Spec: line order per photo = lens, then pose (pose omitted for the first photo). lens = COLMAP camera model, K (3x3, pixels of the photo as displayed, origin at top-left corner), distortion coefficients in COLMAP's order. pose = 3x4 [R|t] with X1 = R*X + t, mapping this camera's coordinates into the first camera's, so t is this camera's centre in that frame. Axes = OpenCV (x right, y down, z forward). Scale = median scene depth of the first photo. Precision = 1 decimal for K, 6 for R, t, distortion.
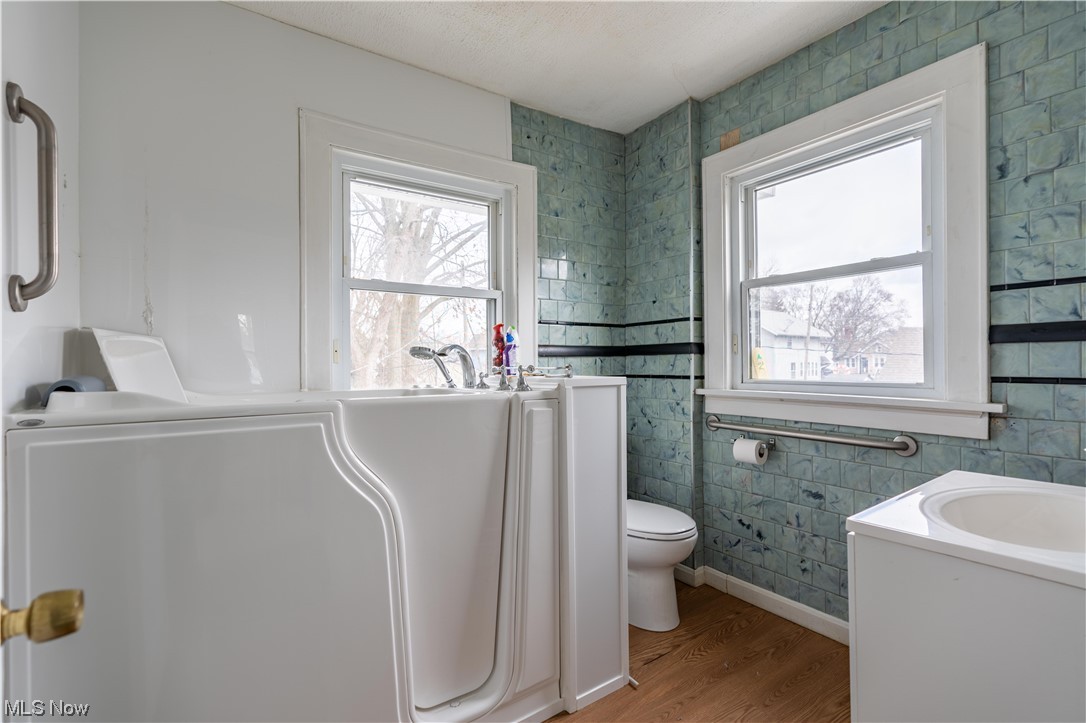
lens RADIAL K [[498.6, 0, 544.0], [0, 498.6, 365.9], [0, 0, 1]] dist [0.001477, -0.000096]
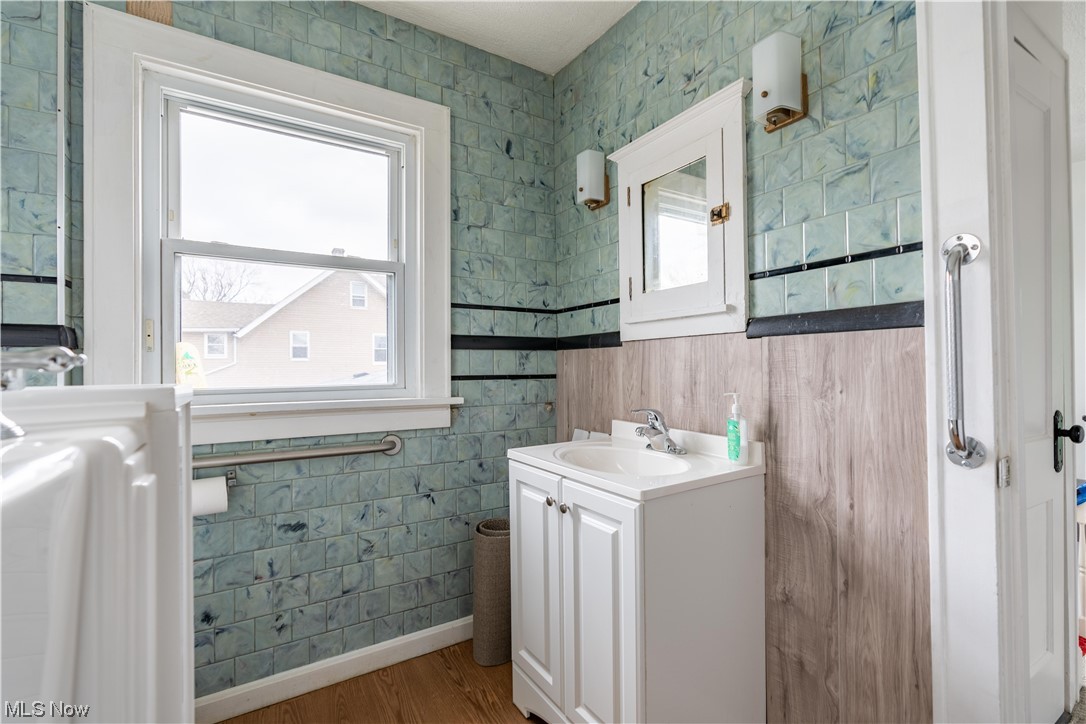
lens RADIAL K [[507.5, 0, 544.7], [0, 507.5, 355.4], [0, 0, 1]] dist [-0.003956, 0.000191]
pose [[0.012086, 0.021921, 0.999687, -0.314538], [0.007923, 0.999726, -0.022017, 0.000506], [-0.999896, 0.008186, 0.011909, 0.640499]]
